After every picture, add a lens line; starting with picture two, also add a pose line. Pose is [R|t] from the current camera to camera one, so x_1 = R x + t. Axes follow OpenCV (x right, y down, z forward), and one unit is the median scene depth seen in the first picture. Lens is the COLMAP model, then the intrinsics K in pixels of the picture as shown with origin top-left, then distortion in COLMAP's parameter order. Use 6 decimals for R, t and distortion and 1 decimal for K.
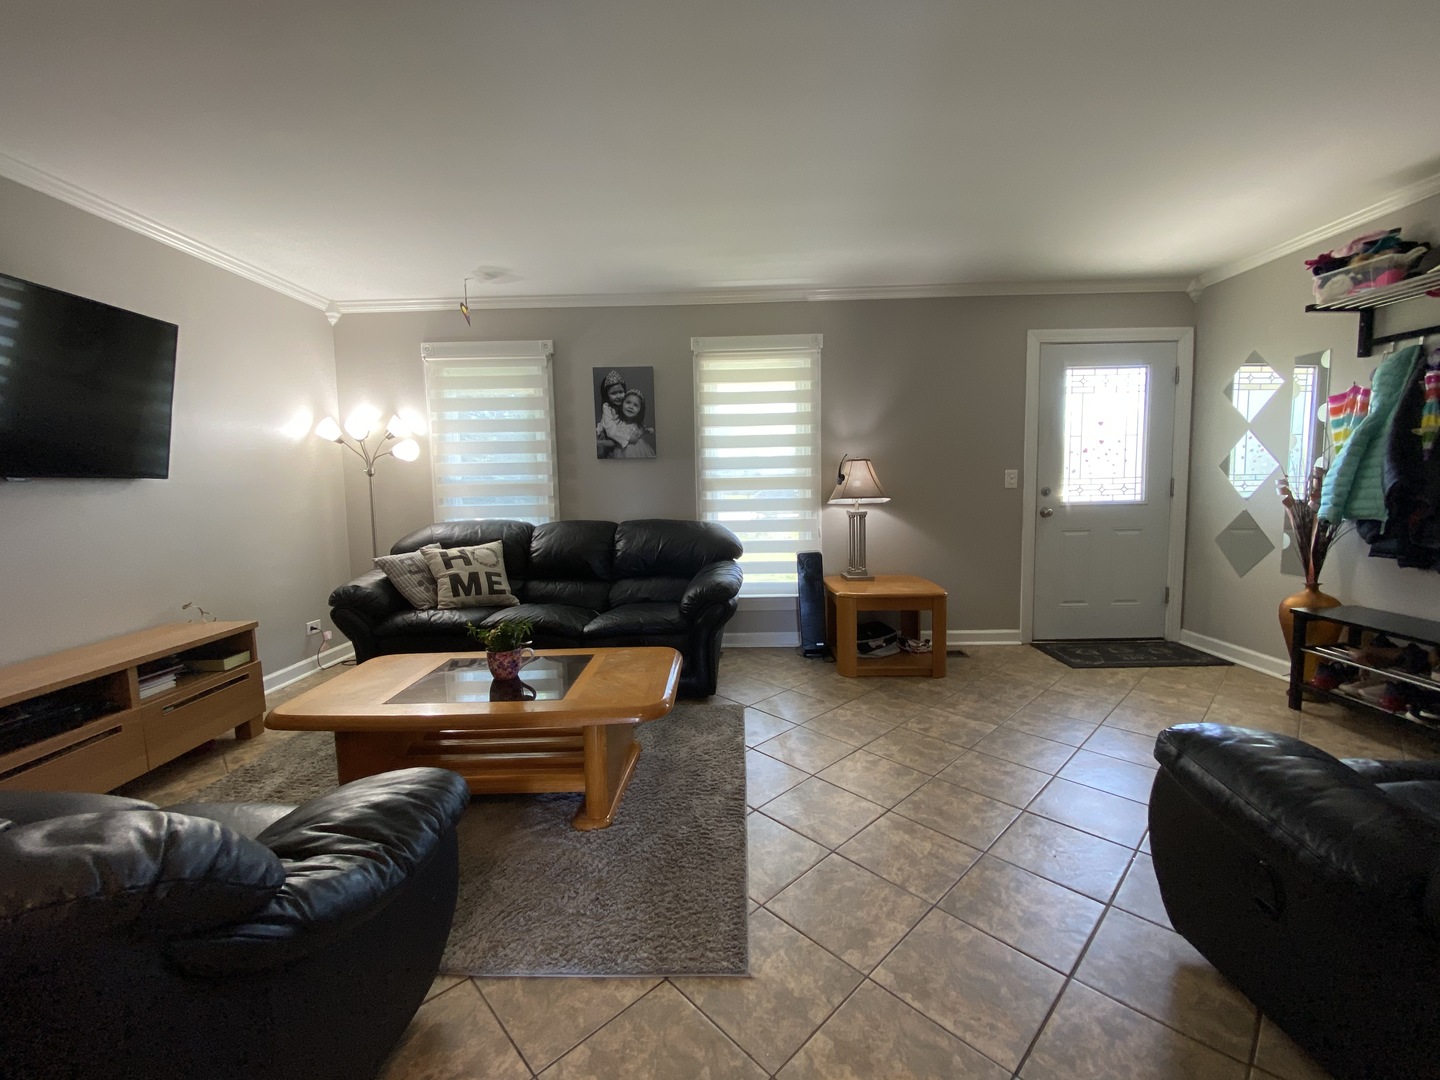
lens RADIAL K [[582.6, 0, 719.4], [0, 582.6, 533.5], [0, 0, 1]] dist [0.043681, -0.031981]
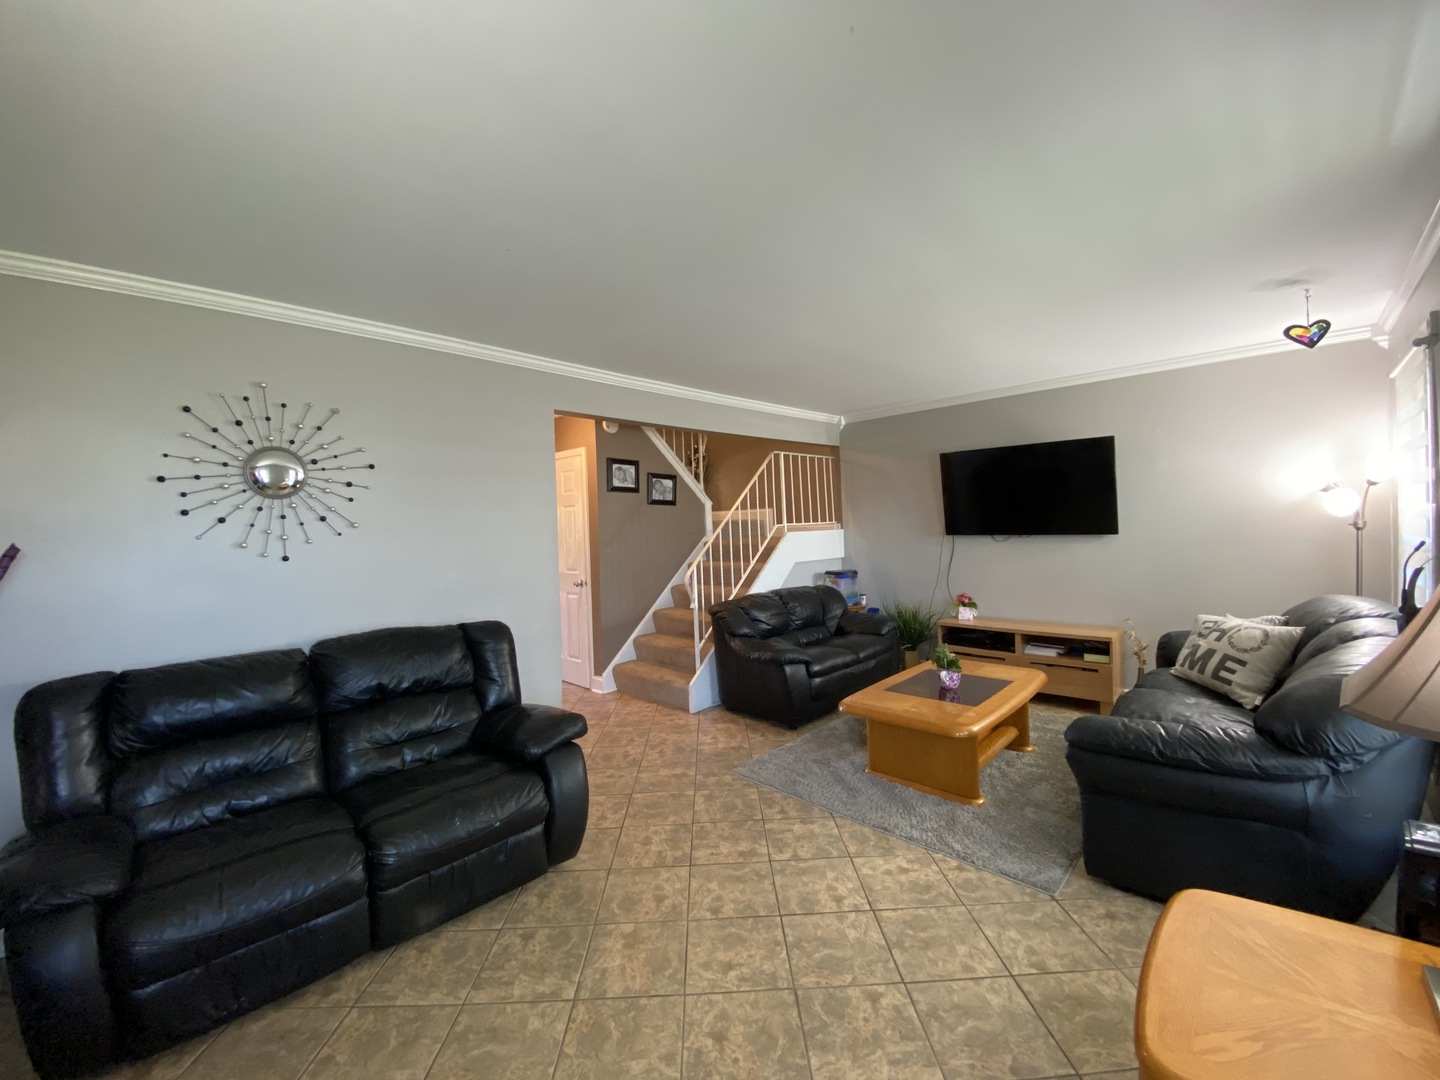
lens RADIAL K [[582.6, 0, 719.4], [0, 582.6, 533.5], [0, 0, 1]] dist [0.043681, -0.031981]
pose [[-0.674138, 0.057383, -0.736373, 0.911082], [-0.012857, 0.995915, 0.089378, -0.222141], [0.738493, 0.069721, -0.670647, 1.279993]]
